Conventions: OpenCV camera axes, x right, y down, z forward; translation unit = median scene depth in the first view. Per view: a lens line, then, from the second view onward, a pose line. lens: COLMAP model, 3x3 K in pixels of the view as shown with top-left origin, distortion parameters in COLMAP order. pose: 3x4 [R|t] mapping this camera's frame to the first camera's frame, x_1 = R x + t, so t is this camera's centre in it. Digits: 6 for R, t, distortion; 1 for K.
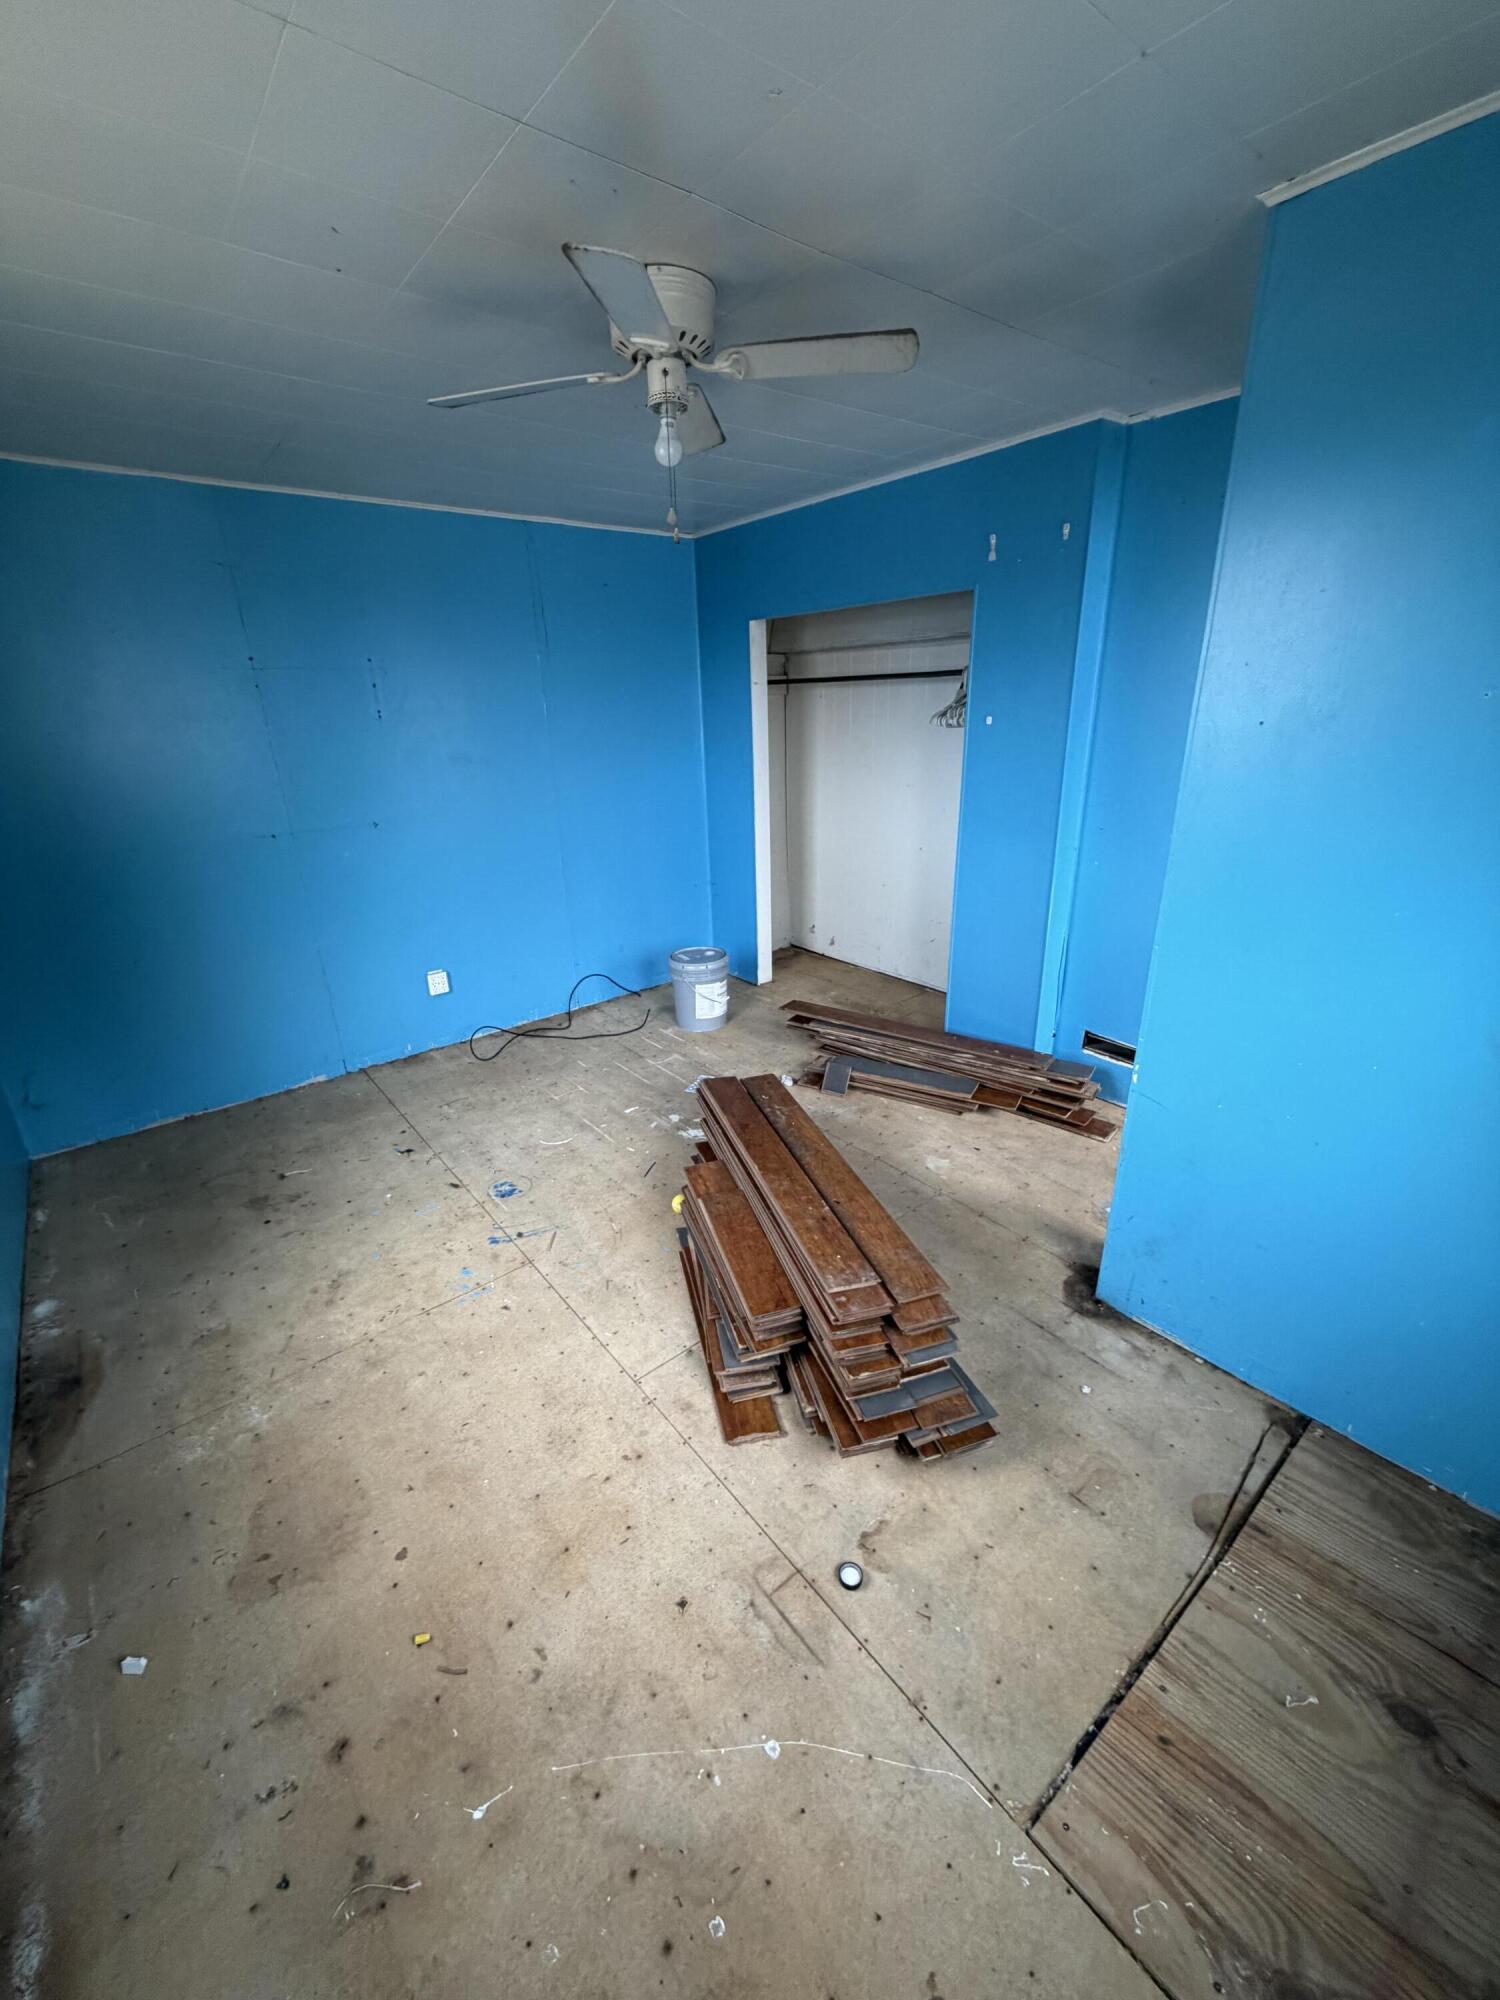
lens RADIAL K [[792.1, 0, 747.4], [0, 792.1, 998.1], [0, 0, 1]] dist [-0.000425, 0.000202]
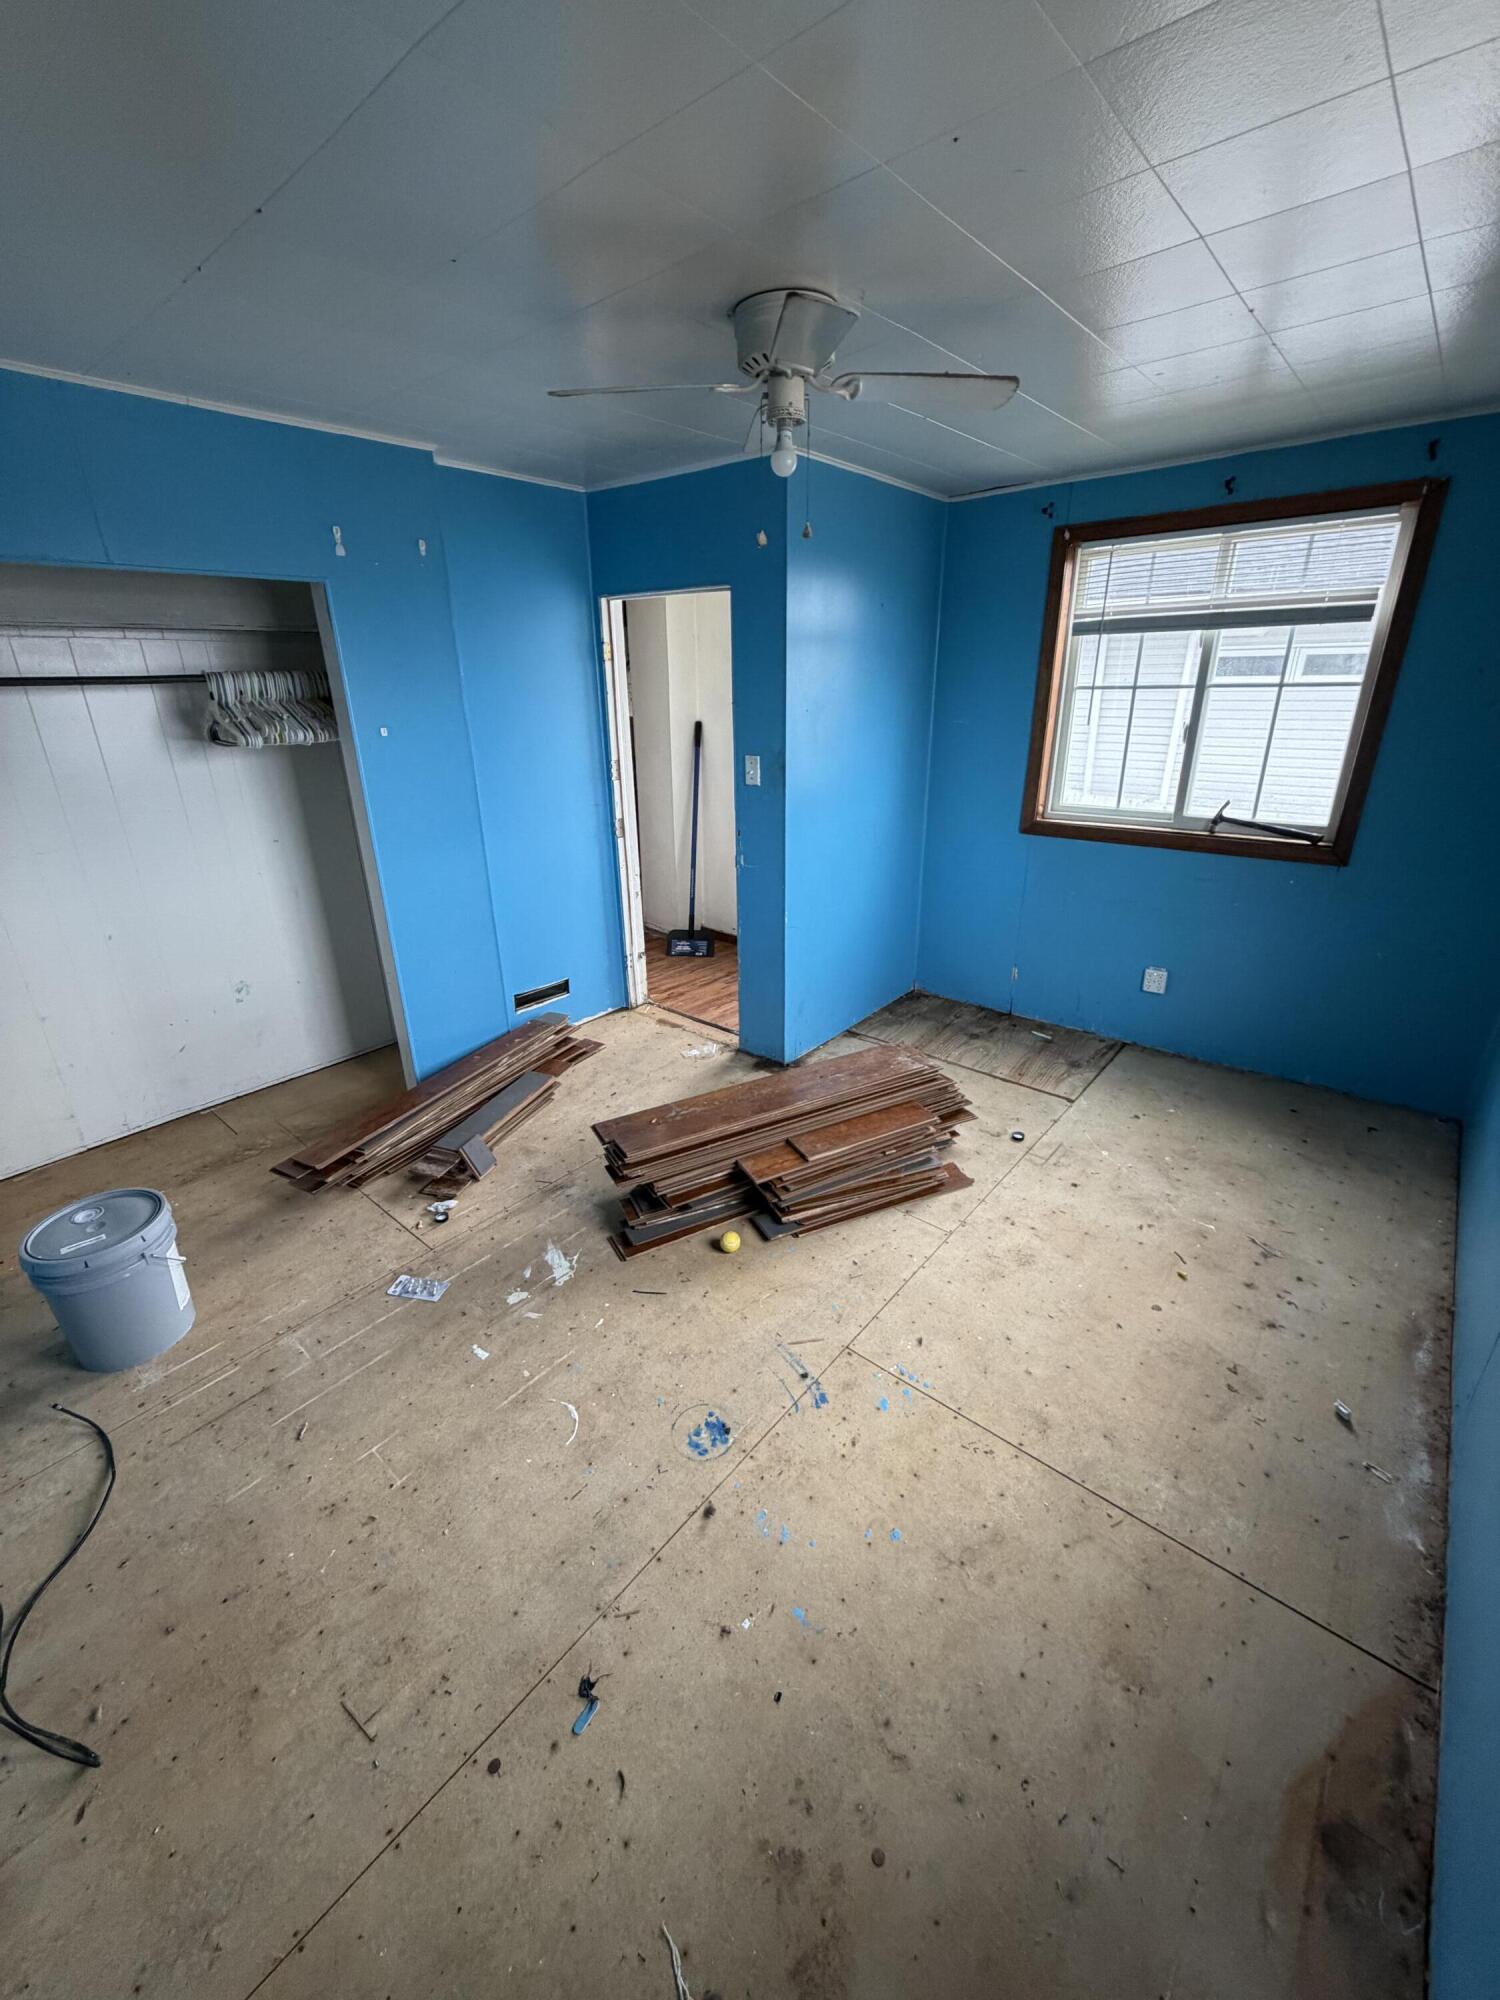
lens RADIAL K [[792.1, 0, 747.2], [0, 792.1, 996.2], [0, 0, 1]] dist [-0.000425, 0.000202]
pose [[-0.176882, -0.337442, 0.924579, -0.902452], [0.369583, 0.847875, 0.380153, -0.351028], [-0.912207, 0.408951, -0.025261, 0.941978]]
